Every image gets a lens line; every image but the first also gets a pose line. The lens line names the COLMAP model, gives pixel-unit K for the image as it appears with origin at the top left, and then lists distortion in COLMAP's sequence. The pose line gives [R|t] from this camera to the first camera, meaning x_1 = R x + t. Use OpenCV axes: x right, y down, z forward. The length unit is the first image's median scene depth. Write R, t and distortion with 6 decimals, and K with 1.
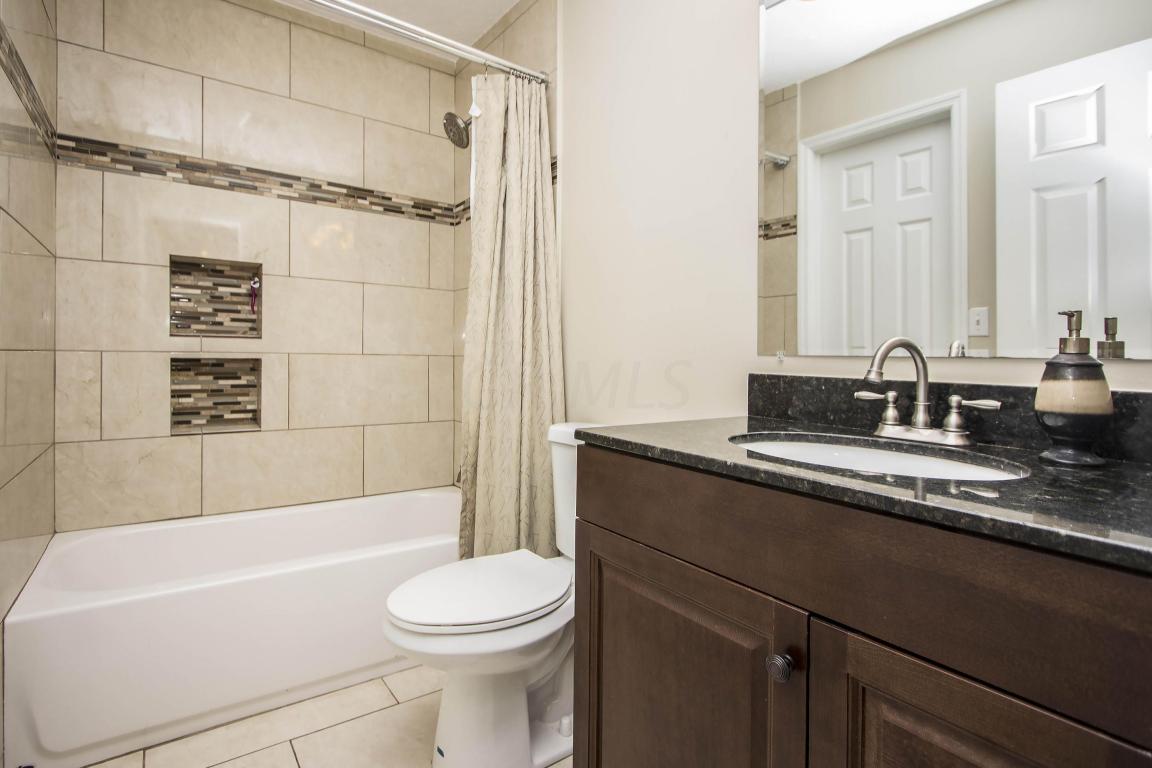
lens RADIAL K [[576.0, 0, 576.0], [0, 576.0, 384.0], [0, 0, 1]] dist [-0.001487, -0.000095]
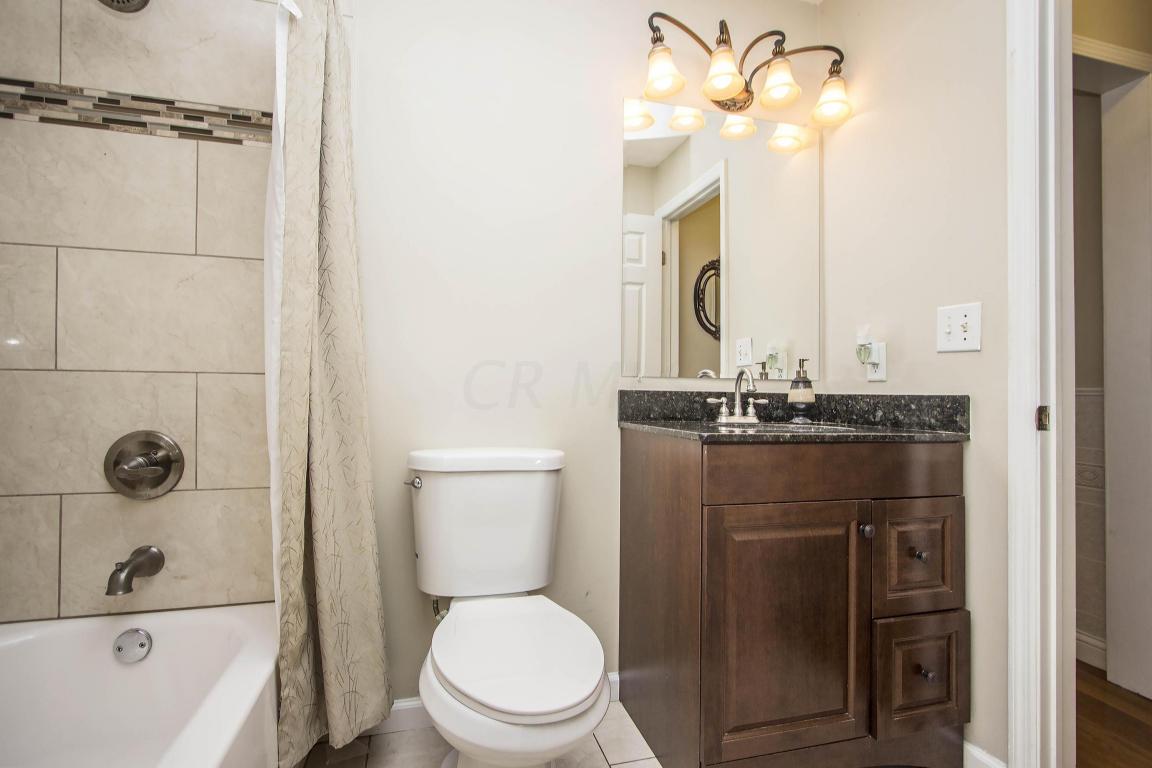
lens RADIAL K [[526.6, 0, 576.0], [0, 526.6, 384.0], [0, 0, 1]] dist [-0.031289, 0.000540]
pose [[0.352691, 0.003235, 0.935734, -1.200690], [0.040257, 0.999016, -0.018627, -0.017931], [-0.934873, 0.044240, 0.352214, 0.904927]]
